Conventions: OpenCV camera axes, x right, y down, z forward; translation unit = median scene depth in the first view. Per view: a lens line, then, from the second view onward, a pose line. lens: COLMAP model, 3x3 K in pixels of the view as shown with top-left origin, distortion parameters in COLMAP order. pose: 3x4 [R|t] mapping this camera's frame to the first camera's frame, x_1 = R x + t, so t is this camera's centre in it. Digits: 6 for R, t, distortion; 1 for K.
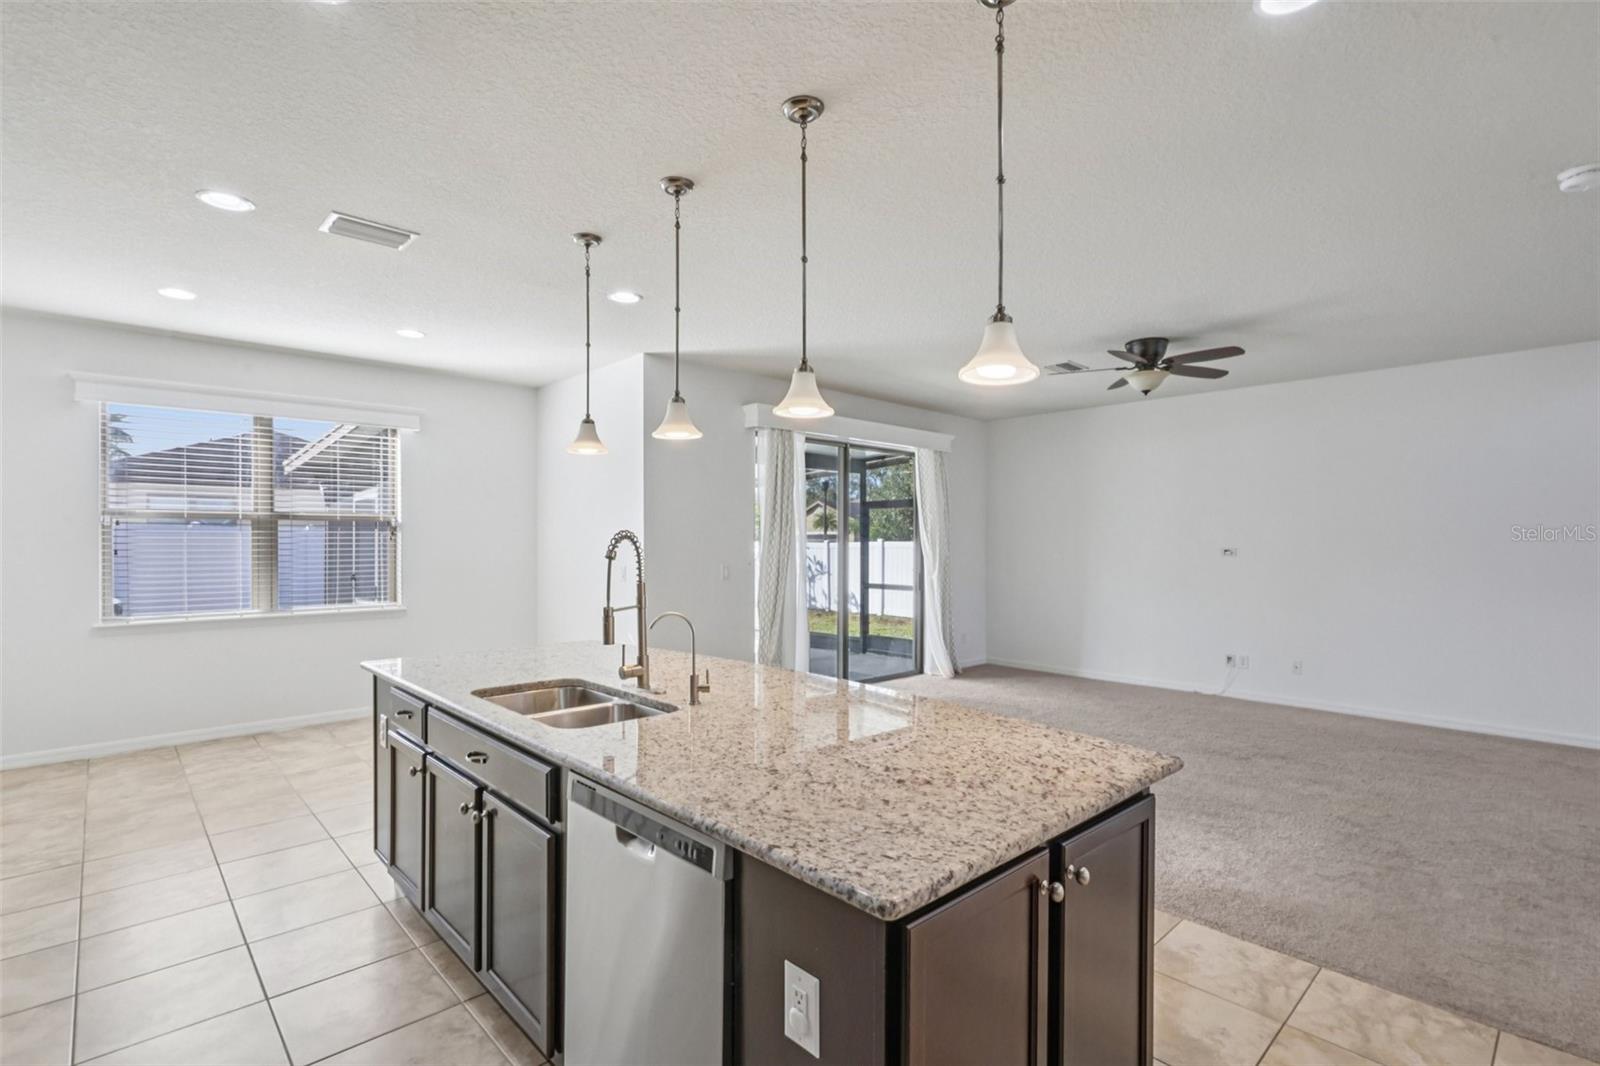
lens RADIAL K [[746.3, 0, 793.3], [0, 746.3, 535.3], [0, 0, 1]] dist [-0.004730, -0.000002]
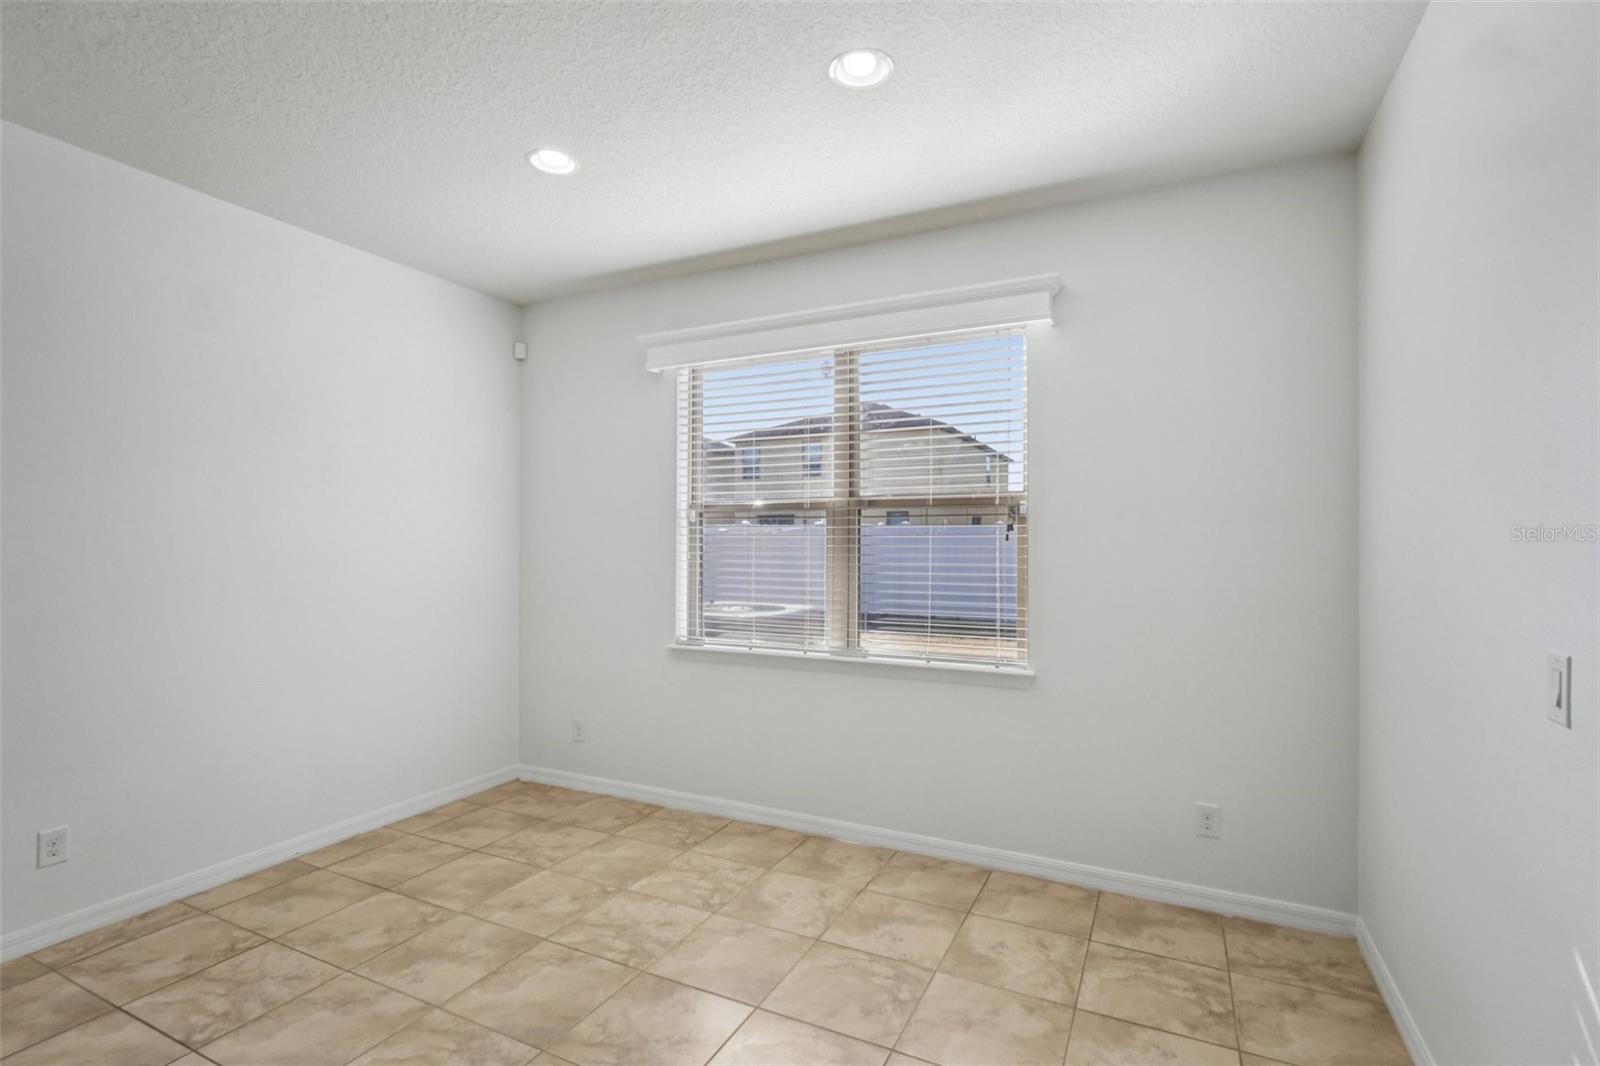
lens RADIAL K [[746.3, 0, 800.3], [0, 746.3, 531.9], [0, 0, 1]] dist [-0.004730, -0.000002]
pose [[0.350222, -0.011475, -0.936596, -0.105677], [0.008860, 0.999921, -0.008938, 0.004953], [0.936625, -0.005168, 0.350296, 0.743217]]
